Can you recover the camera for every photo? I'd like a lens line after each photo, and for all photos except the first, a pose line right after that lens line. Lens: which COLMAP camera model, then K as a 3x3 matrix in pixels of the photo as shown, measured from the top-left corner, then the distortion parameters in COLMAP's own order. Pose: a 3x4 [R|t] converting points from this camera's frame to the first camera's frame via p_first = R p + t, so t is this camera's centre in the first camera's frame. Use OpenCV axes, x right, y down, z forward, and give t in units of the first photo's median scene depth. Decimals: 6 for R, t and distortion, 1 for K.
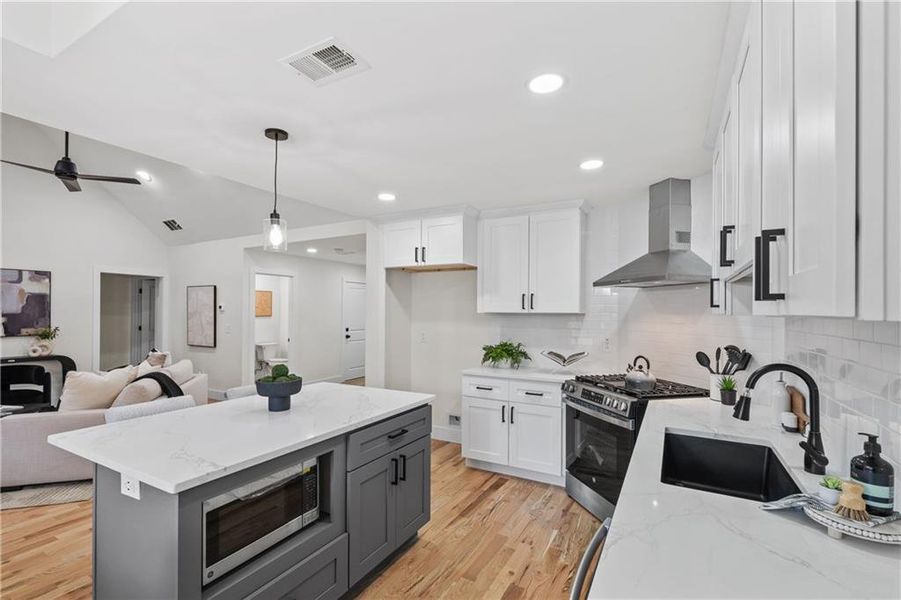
lens RADIAL K [[412.2, 0, 439.3], [0, 412.2, 310.5], [0, 0, 1]] dist [0.000104, -0.000134]
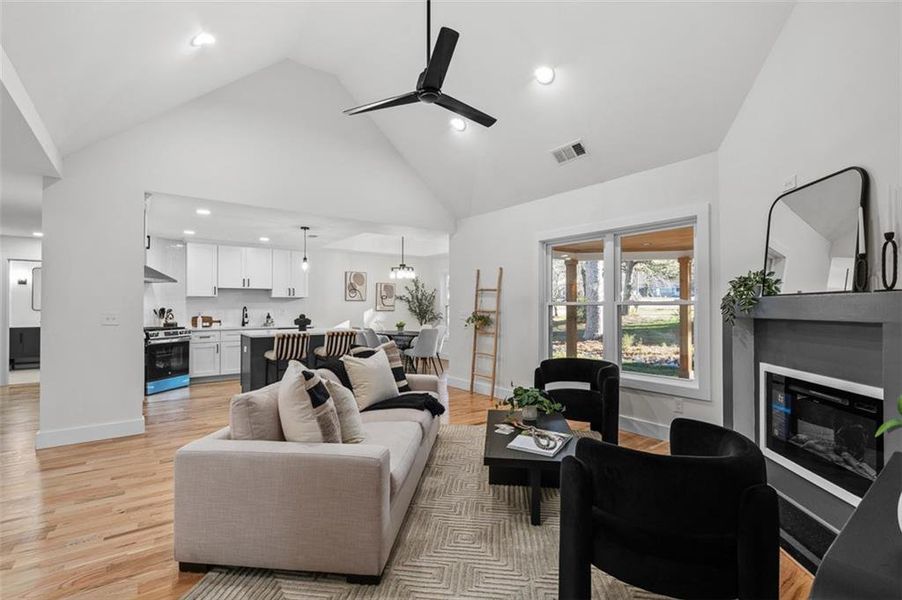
lens RADIAL K [[407.2, 0, 438.5], [0, 407.2, 301.9], [0, 0, 1]] dist [-0.003260, -0.000152]
pose [[-0.914921, 0.000254, 0.403632, -0.882717], [-0.004494, 0.999931, -0.010816, 0.029695], [-0.403607, -0.011709, -0.914857, 1.196604]]
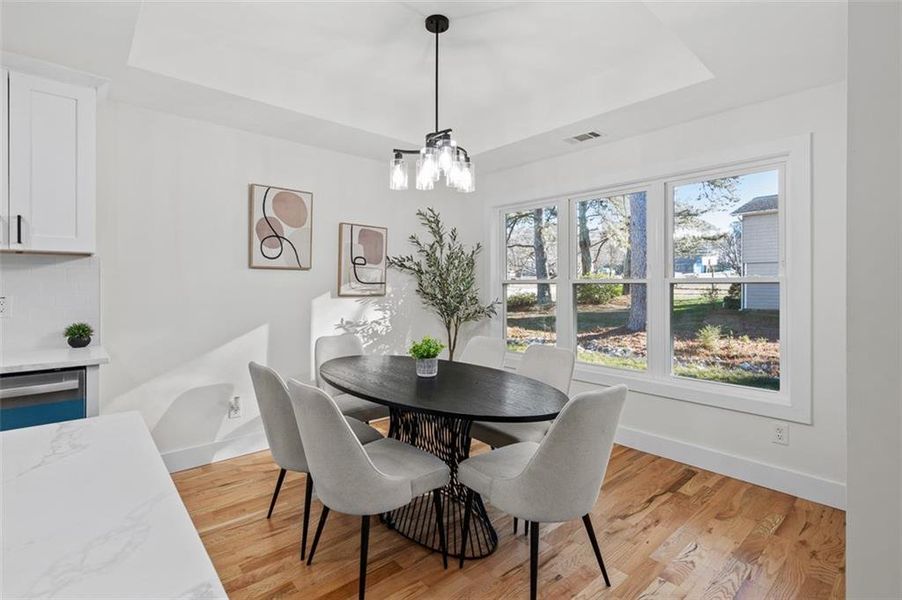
lens RADIAL K [[416.7, 0, 430.0], [0, 416.7, 283.2], [0, 0, 1]] dist [-0.001223, -0.000103]
pose [[-0.940326, -0.004974, 0.340238, -0.347275], [-0.006113, 0.999979, -0.002277, 0.029609], [-0.340220, -0.004221, -0.940336, 0.362355]]
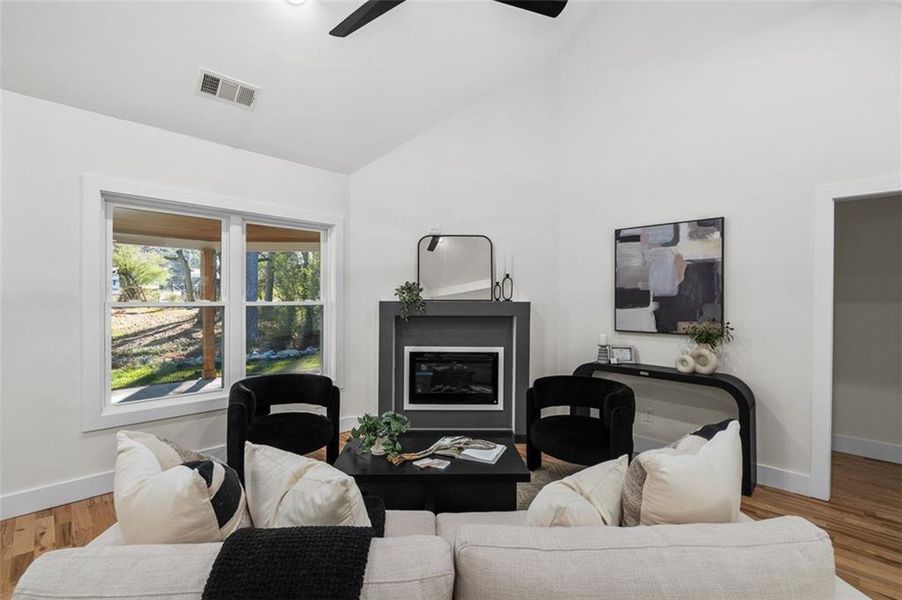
lens RADIAL K [[411.7, 0, 442.5], [0, 411.7, 300.1], [0, 0, 1]] dist [-0.003034, -0.000102]
pose [[-0.248061, -0.002330, -0.968742, -0.357590], [-0.005985, 0.999982, -0.000873, 0.015693], [0.968726, 0.005582, -0.248071, 0.819575]]
